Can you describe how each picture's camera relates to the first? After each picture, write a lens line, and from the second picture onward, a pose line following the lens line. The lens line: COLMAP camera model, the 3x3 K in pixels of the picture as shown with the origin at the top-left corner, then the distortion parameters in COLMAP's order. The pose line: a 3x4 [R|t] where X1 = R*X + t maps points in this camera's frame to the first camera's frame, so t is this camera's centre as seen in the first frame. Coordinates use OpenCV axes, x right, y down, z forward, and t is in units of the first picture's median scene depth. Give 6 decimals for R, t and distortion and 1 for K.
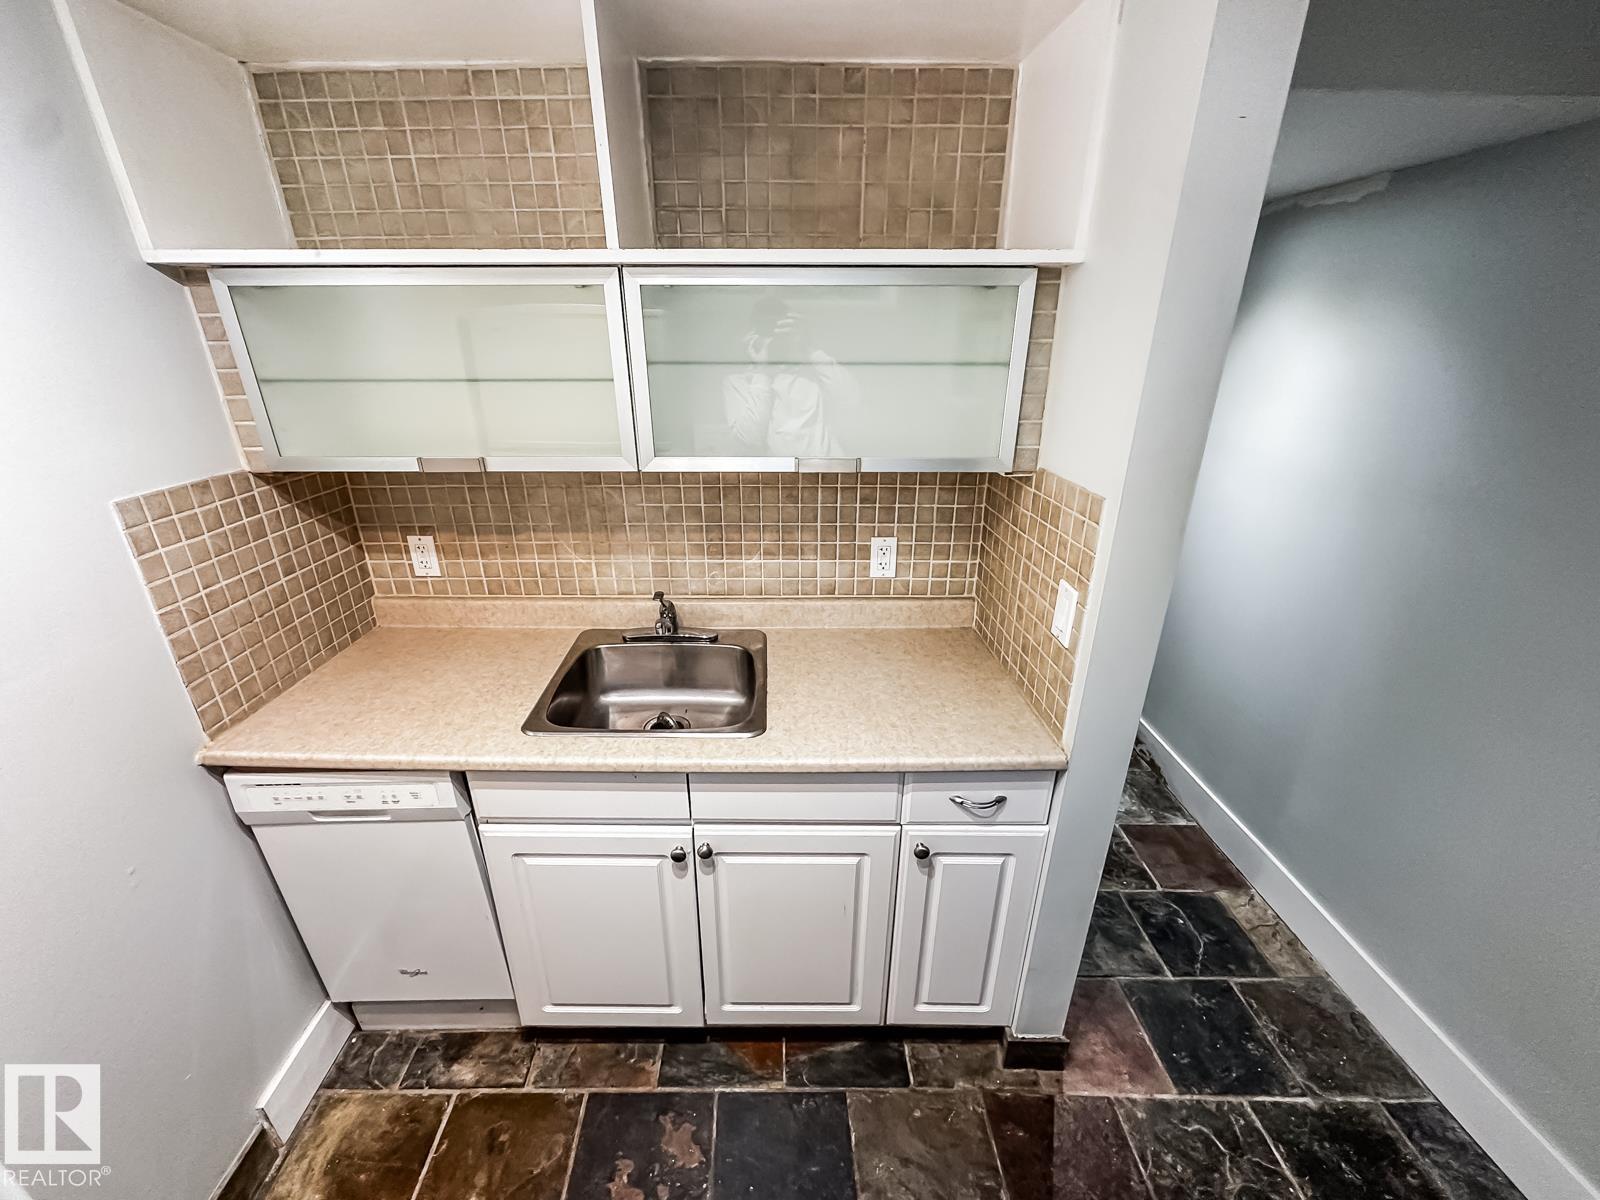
lens RADIAL K [[663.3, 0, 772.1], [0, 663.3, 598.6], [0, 0, 1]] dist [-0.001340, -0.000066]
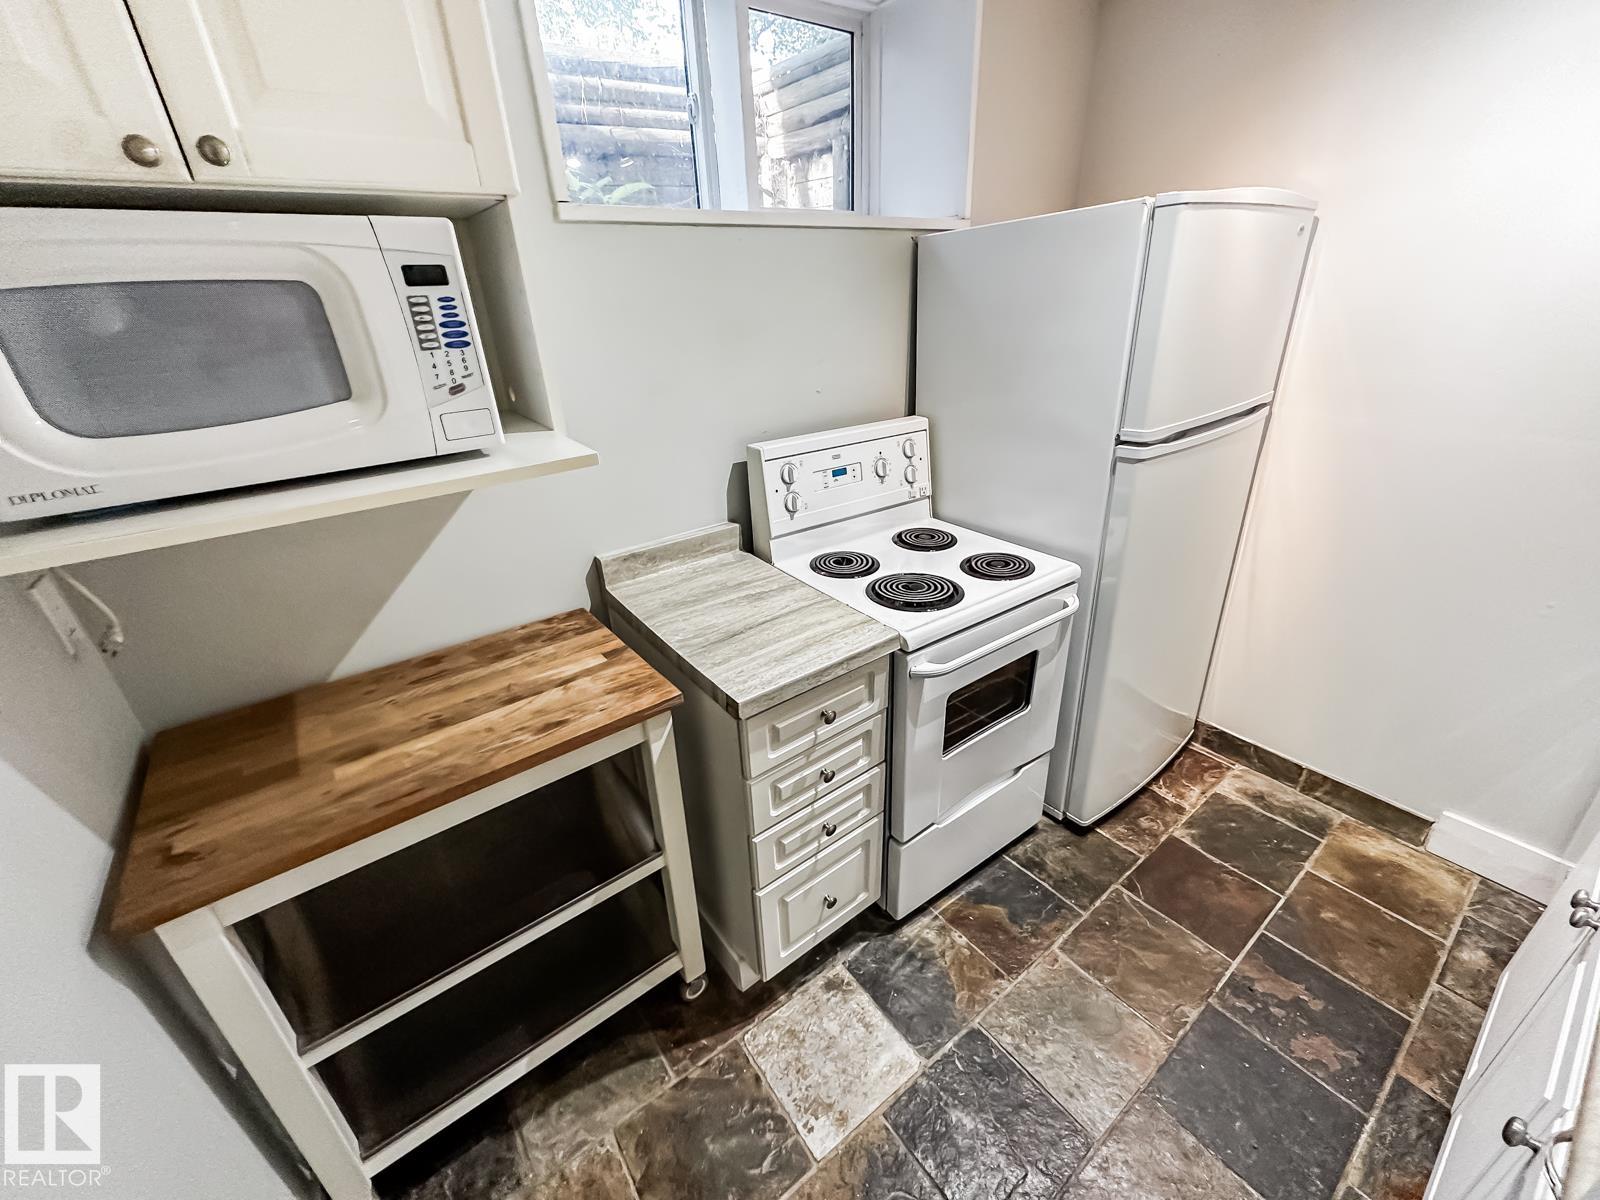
lens RADIAL K [[637.7, 0, 800.0], [0, 637.7, 600.0], [0, 0, 1]] dist [-0.001668, -0.000113]
pose [[-0.799558, 0.291301, -0.525216, 0.736275], [-0.180843, 0.717143, 0.673054, -0.160186], [0.572716, 0.633127, -0.520717, 0.570053]]
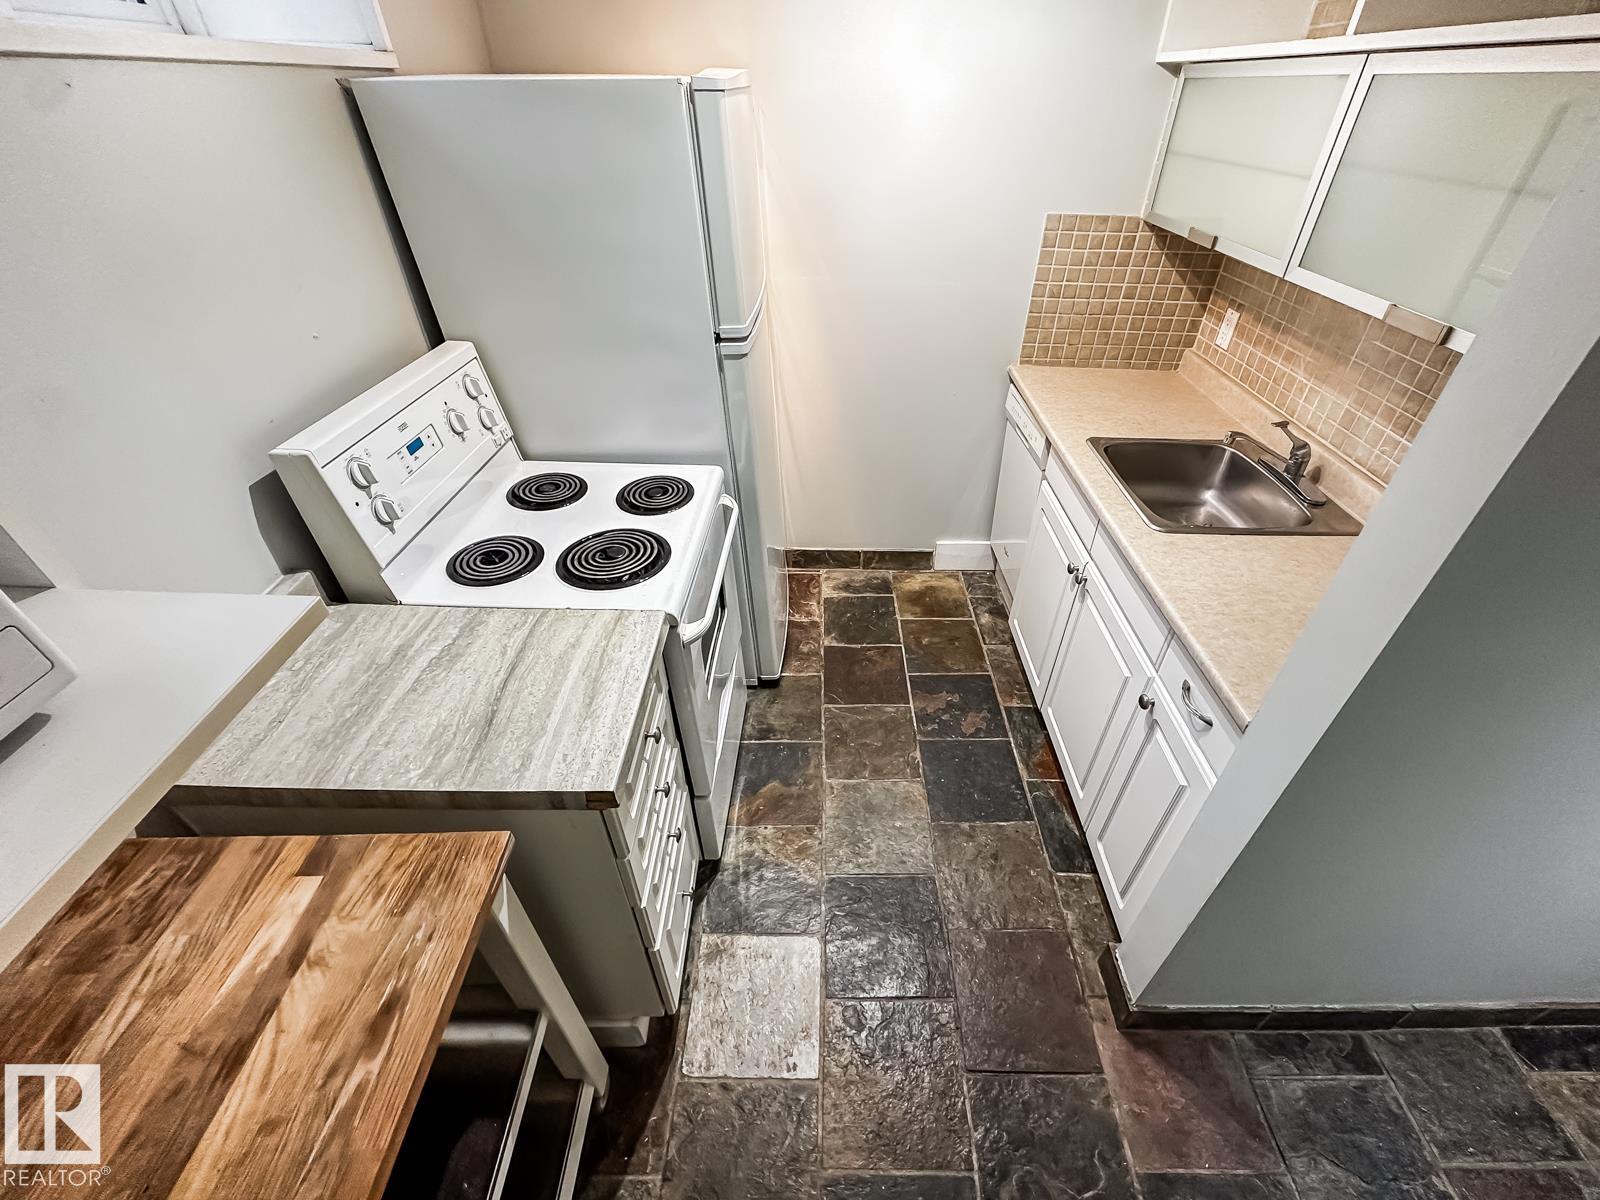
lens RADIAL K [[655.4, 0, 825.0], [0, 655.4, 586.3], [0, 0, 1]] dist [-0.001342, 0.000012]
pose [[0.011557, 0.608864, -0.793190, 0.804142], [-0.390380, 0.733041, 0.557005, -0.112942], [0.920581, 0.303208, 0.246160, 0.194757]]
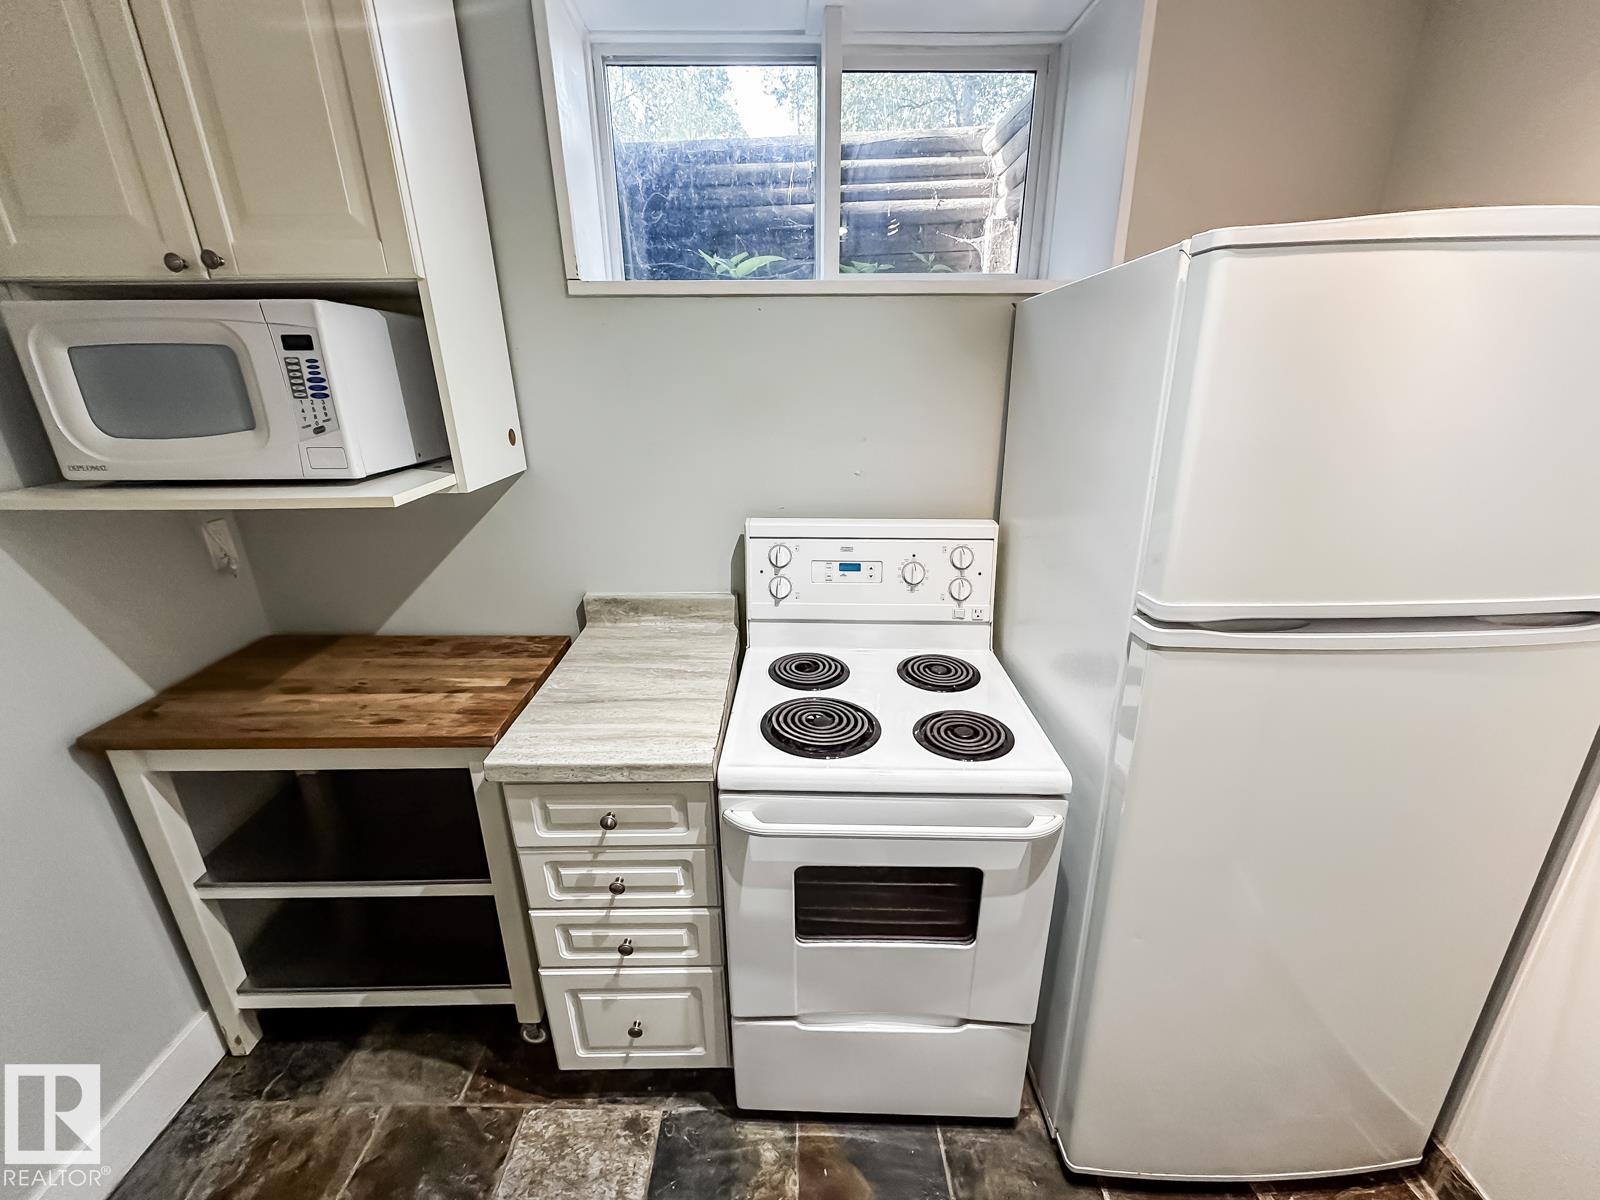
lens RADIAL K [[645.4, 0, 795.5], [0, 645.4, 602.4], [0, 0, 1]] dist [-0.001173, -0.000087]
pose [[-0.999956, 0.008226, -0.004534, 0.086817], [0.003126, 0.746656, 0.665203, -0.191076], [0.008857, 0.665159, -0.746649, 0.651232]]
